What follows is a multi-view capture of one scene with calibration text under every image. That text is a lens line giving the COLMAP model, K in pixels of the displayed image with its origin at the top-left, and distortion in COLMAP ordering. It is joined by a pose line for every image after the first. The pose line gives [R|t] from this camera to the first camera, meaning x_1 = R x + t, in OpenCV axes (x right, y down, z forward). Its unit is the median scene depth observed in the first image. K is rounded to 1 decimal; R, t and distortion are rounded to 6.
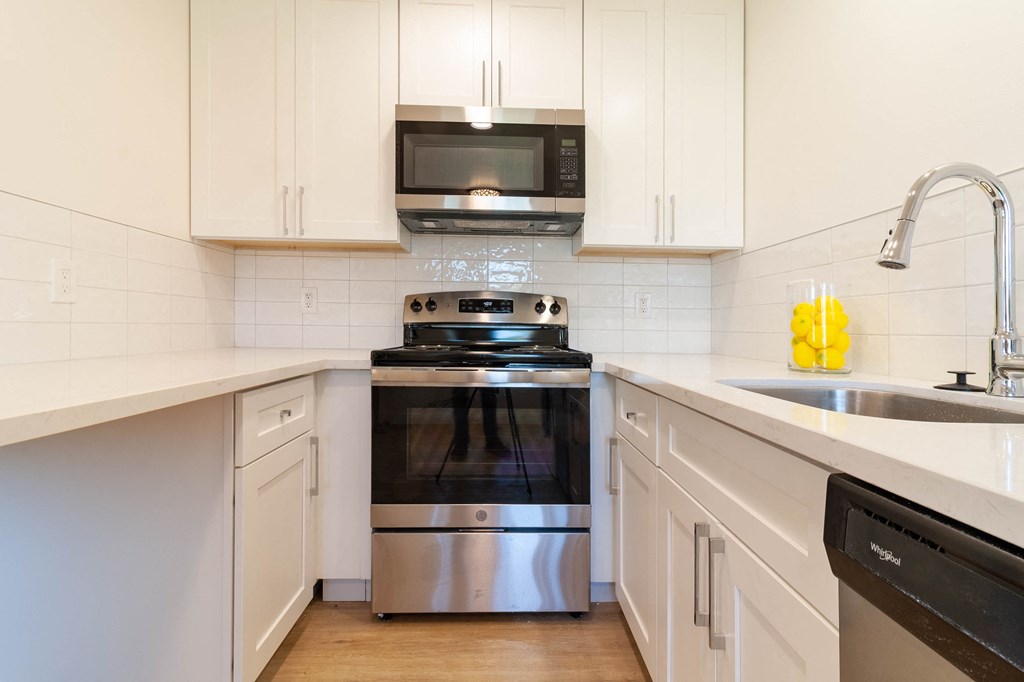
lens RADIAL K [[491.8, 0, 519.7], [0, 491.8, 320.5], [0, 0, 1]] dist [0.000041, -0.000196]
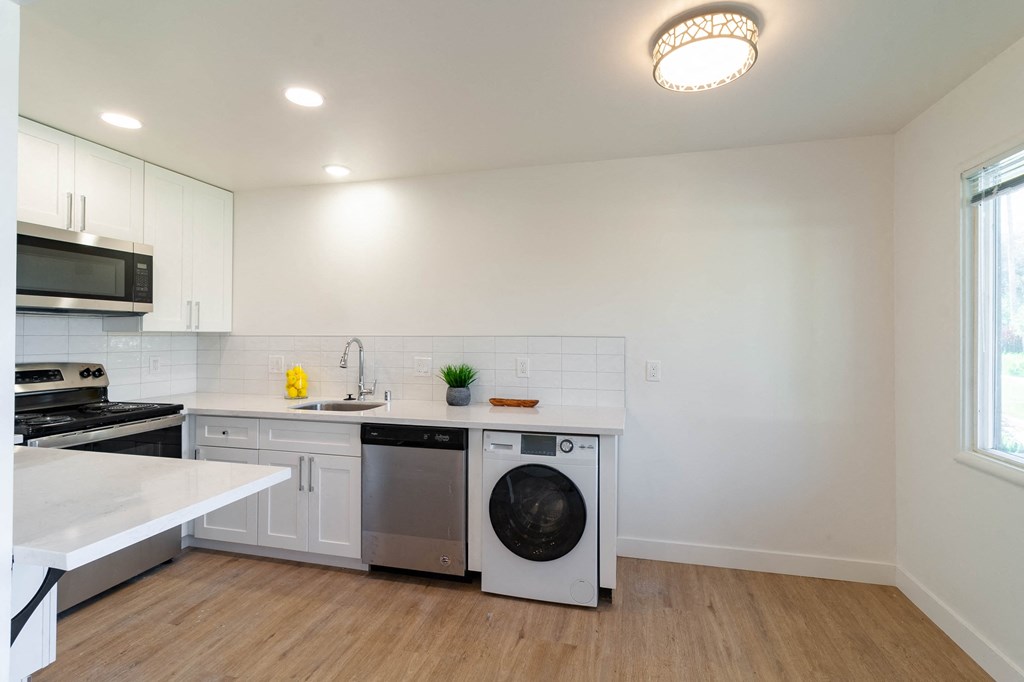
lens RADIAL K [[491.8, 0, 519.7], [0, 491.8, 320.5], [0, 0, 1]] dist [0.000041, -0.000196]
pose [[0.262876, 0.011915, 0.964756, -1.129361], [-0.015158, 0.999851, -0.008218, -0.214893], [-0.964710, -0.012463, 0.263018, -0.554103]]
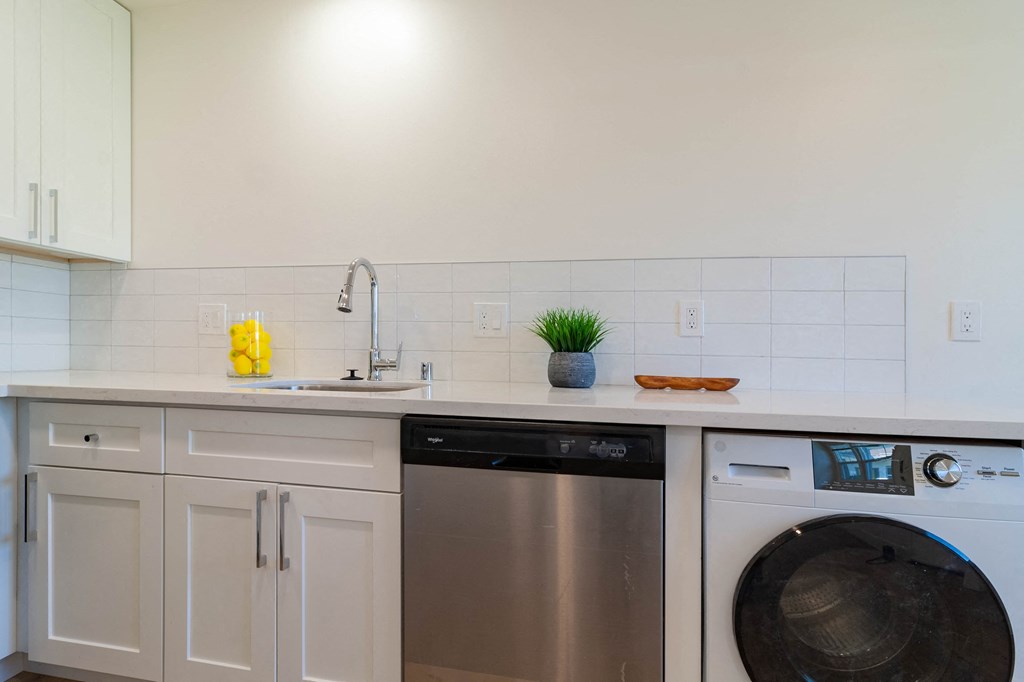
lens RADIAL K [[492.8, 0, 503.5], [0, 492.8, 351.0], [0, 0, 1]] dist [0.001562, 0.000332]
pose [[0.217207, -0.014662, 0.976015, -0.411998], [-0.027778, 0.999389, 0.021195, -0.010083], [-0.975730, -0.031715, 0.216667, 0.033218]]
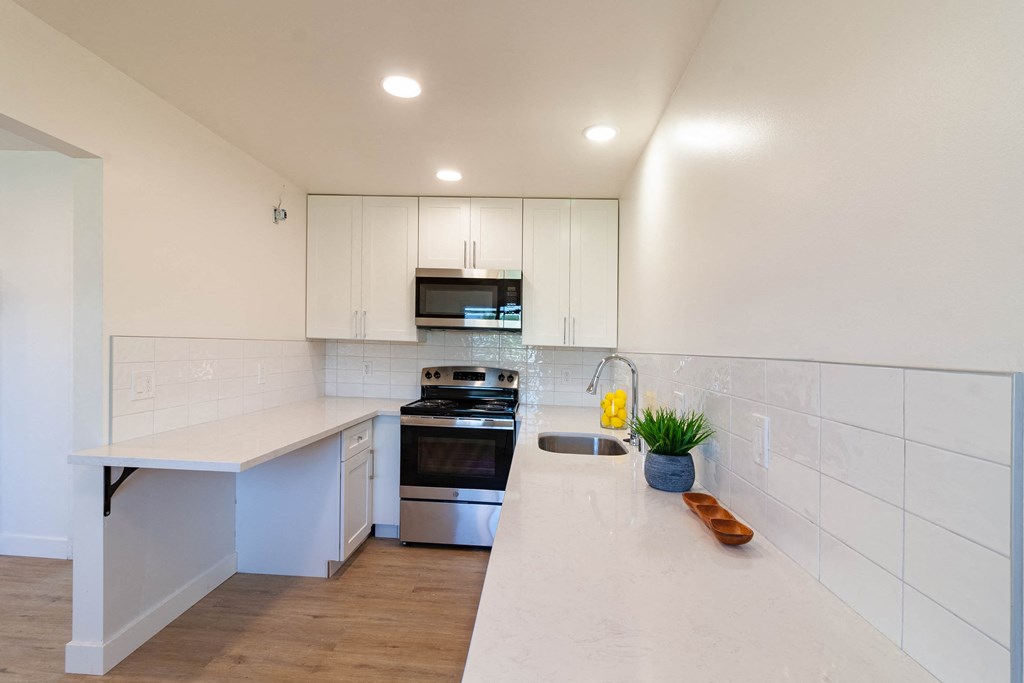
lens RADIAL K [[492.8, 0, 503.5], [0, 492.8, 351.5], [0, 0, 1]] dist [0.001562, 0.000332]
pose [[0.993620, 0.016606, -0.111552, 0.290258], [-0.013860, 0.999583, 0.025352, -0.195299], [0.111926, -0.023644, 0.993435, -0.810896]]
